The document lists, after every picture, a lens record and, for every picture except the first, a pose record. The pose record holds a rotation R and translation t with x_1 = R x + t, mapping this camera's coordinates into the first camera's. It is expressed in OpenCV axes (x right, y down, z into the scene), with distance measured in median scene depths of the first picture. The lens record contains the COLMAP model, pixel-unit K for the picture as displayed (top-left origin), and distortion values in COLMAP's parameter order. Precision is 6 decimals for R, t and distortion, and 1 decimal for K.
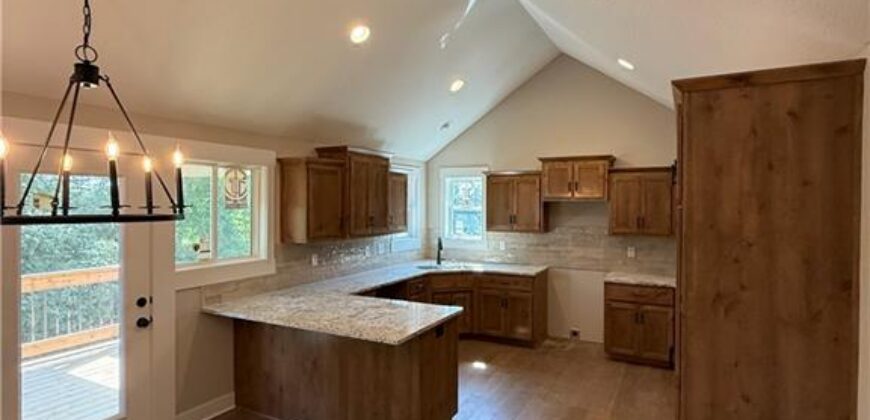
lens RADIAL K [[459.4, 0, 427.9], [0, 459.4, 205.3], [0, 0, 1]] dist [0.002401, 0.000244]
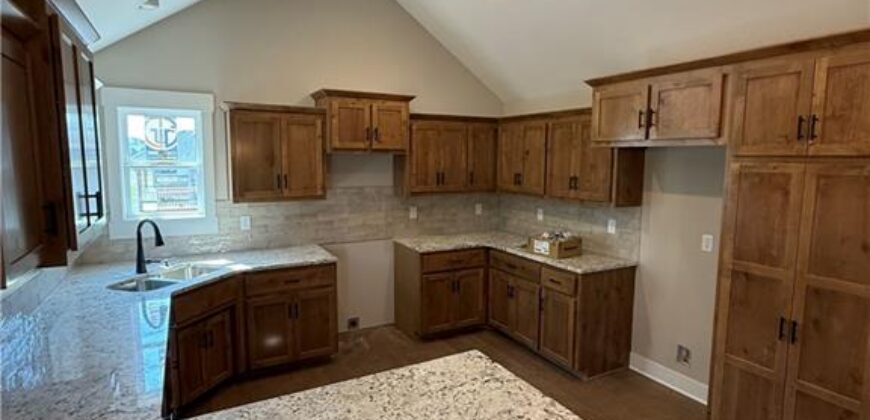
lens RADIAL K [[459.4, 0, 434.7], [0, 459.4, 208.3], [0, 0, 1]] dist [0.002401, 0.000244]
pose [[0.548651, -0.095058, 0.830630, -0.238635], [0.002881, 0.993724, 0.111819, -0.003372], [-0.836047, -0.058957, 0.545482, 0.465197]]
